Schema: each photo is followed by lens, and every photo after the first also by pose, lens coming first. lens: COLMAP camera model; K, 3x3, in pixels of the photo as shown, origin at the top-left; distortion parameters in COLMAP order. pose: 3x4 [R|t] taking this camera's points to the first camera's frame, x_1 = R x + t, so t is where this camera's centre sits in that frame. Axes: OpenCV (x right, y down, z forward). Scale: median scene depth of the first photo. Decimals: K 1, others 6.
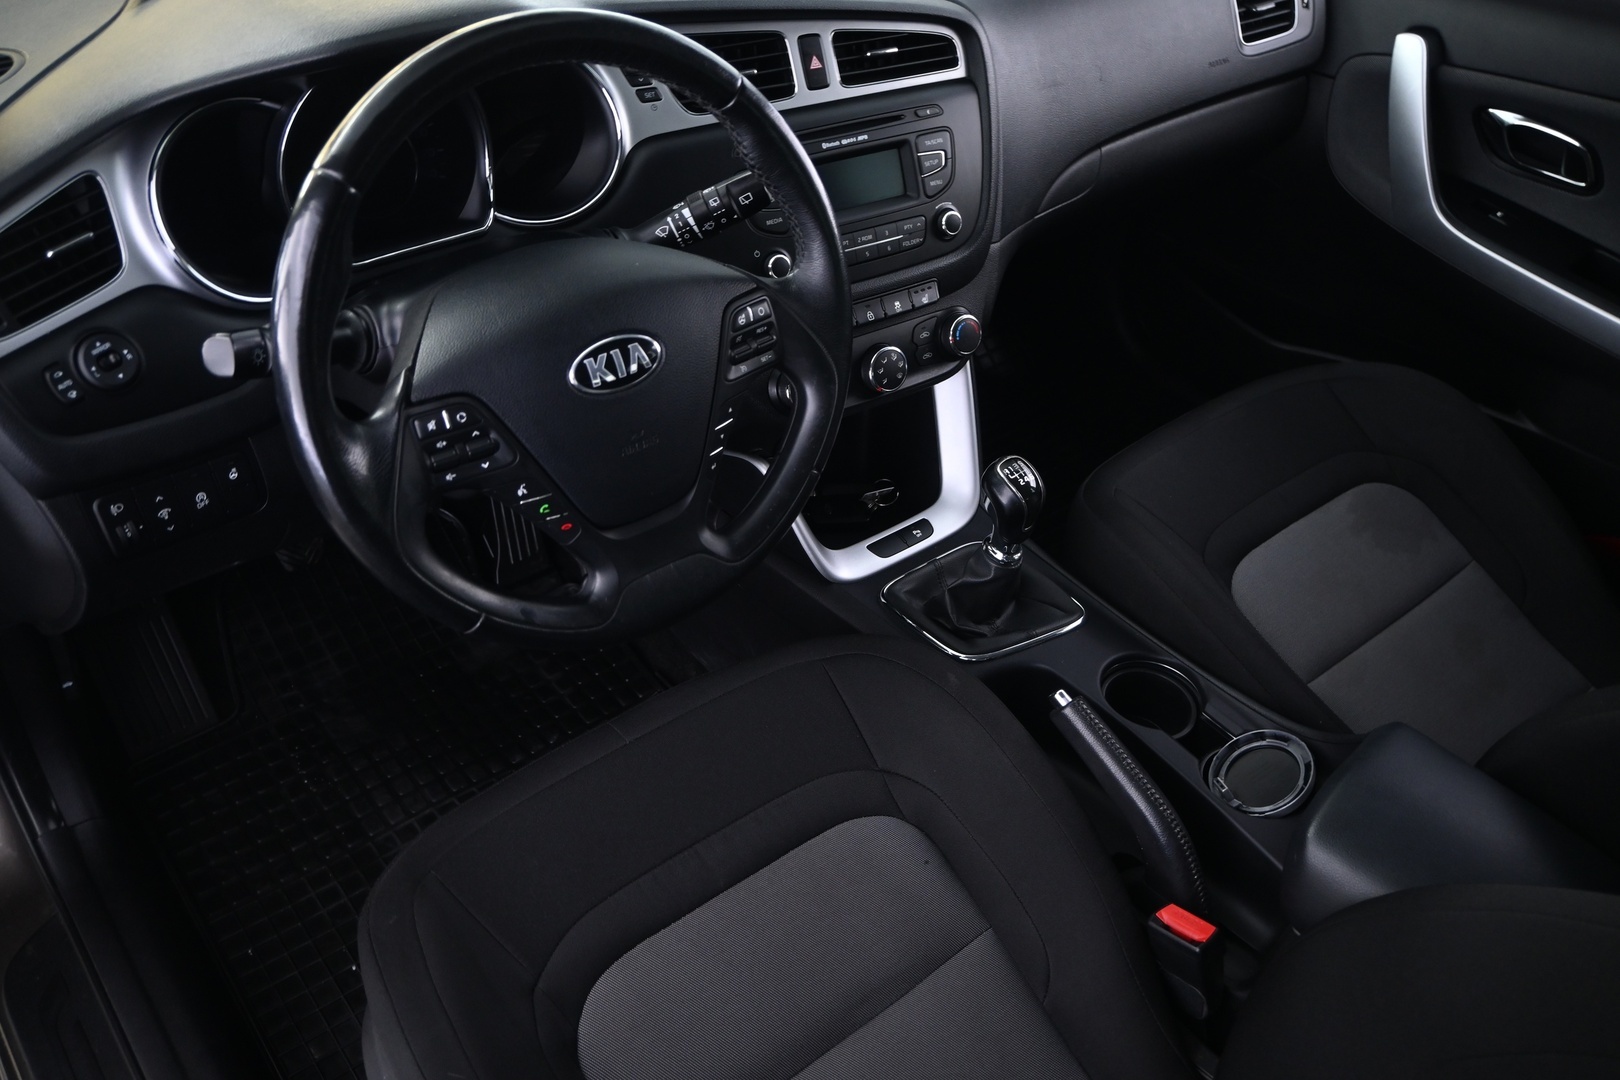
lens RADIAL K [[1401.9, 0, 811.5], [0, 1401.9, 541.3], [0, 0, 1]] dist [0.009012, -0.001601]
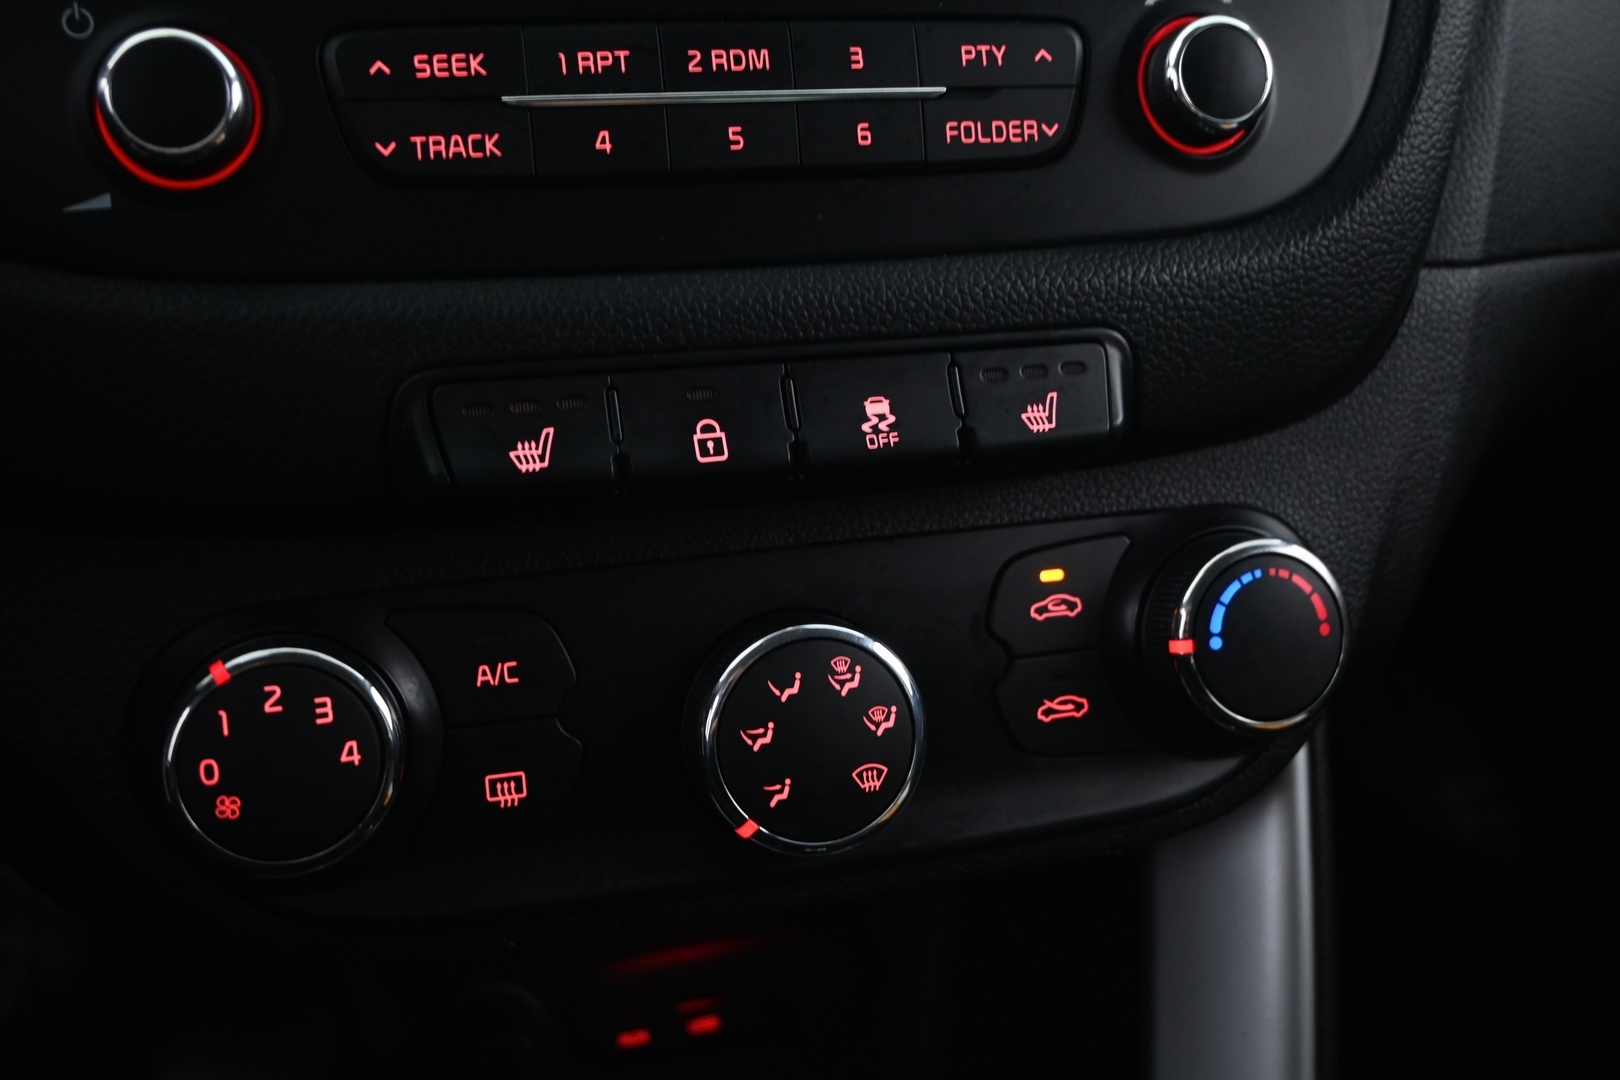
lens RADIAL K [[1583.4, 0, 813.0], [0, 1583.4, 539.0], [0, 0, 1]] dist [0.003782, 0.000000]
pose [[0.949144, 0.096245, -0.299769, 0.120036], [-0.173419, 0.954492, -0.242633, -0.095899], [0.262775, 0.282280, 0.922642, 0.792693]]
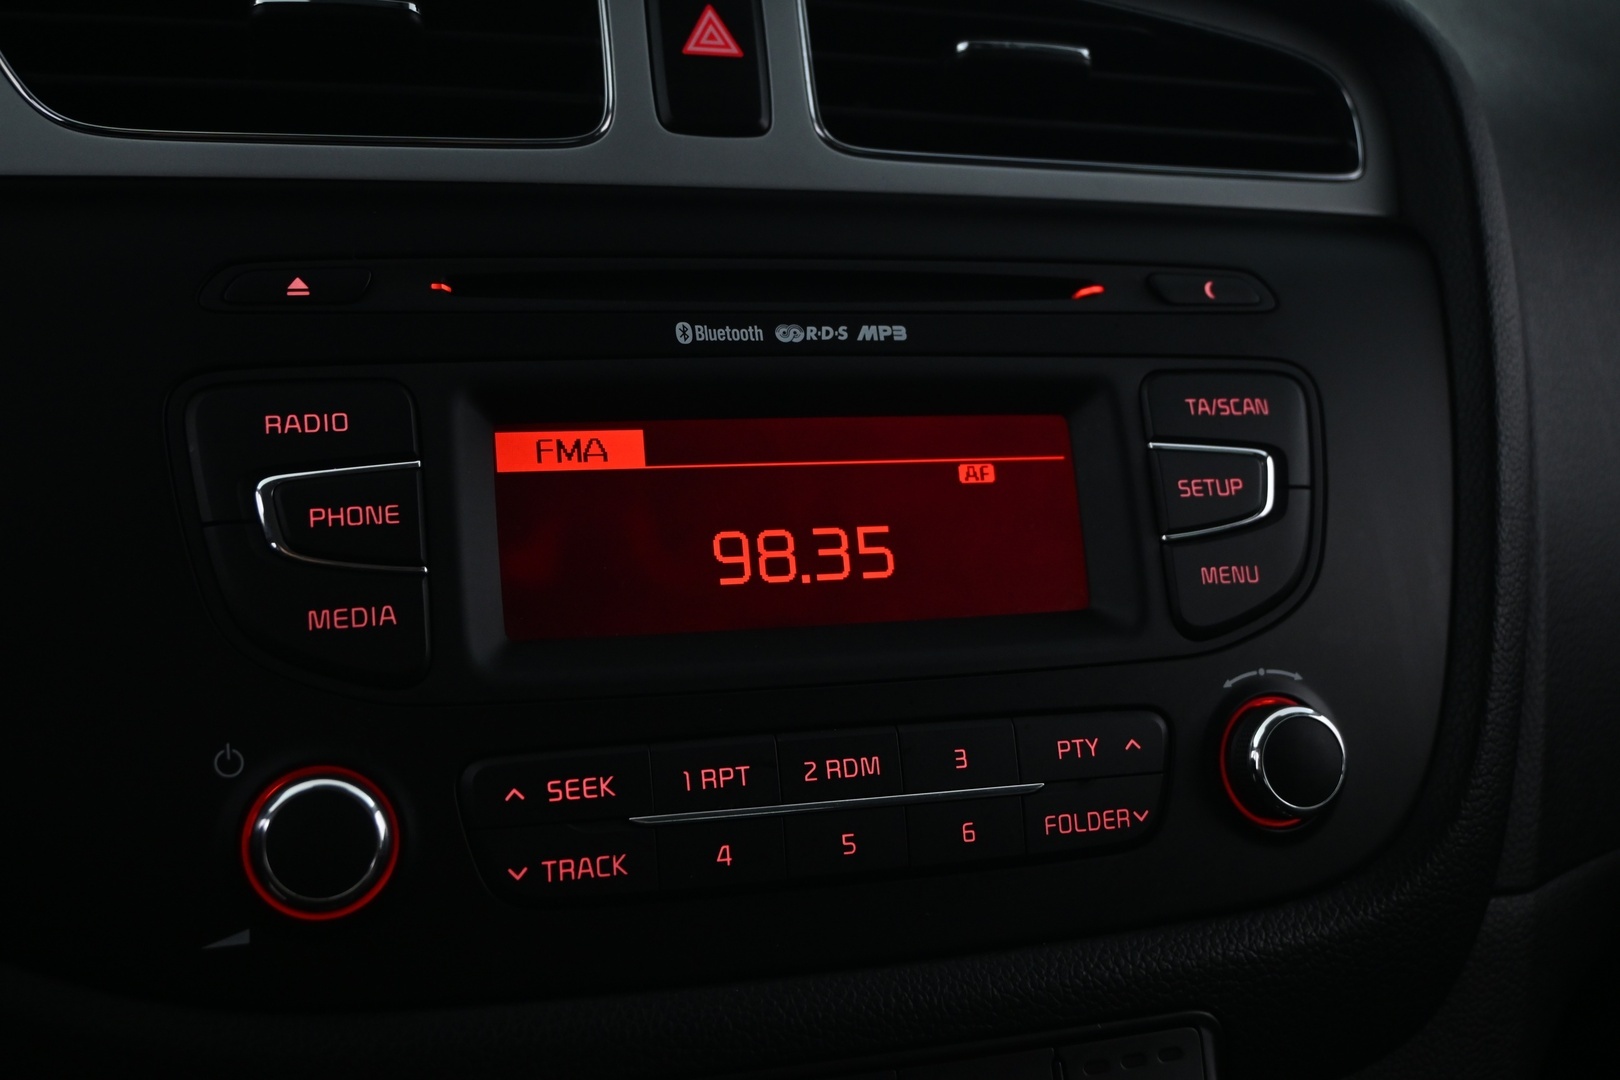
lens RADIAL K [[1685.3, 0, 814.6], [0, 1685.3, 540.6], [0, 0, 1]] dist [-0.002044, 0.000000]
pose [[0.961917, 0.056845, -0.267367, 0.096233], [-0.165570, 0.899450, -0.404446, -0.140789], [0.217492, 0.433312, 0.874607, 0.745577]]
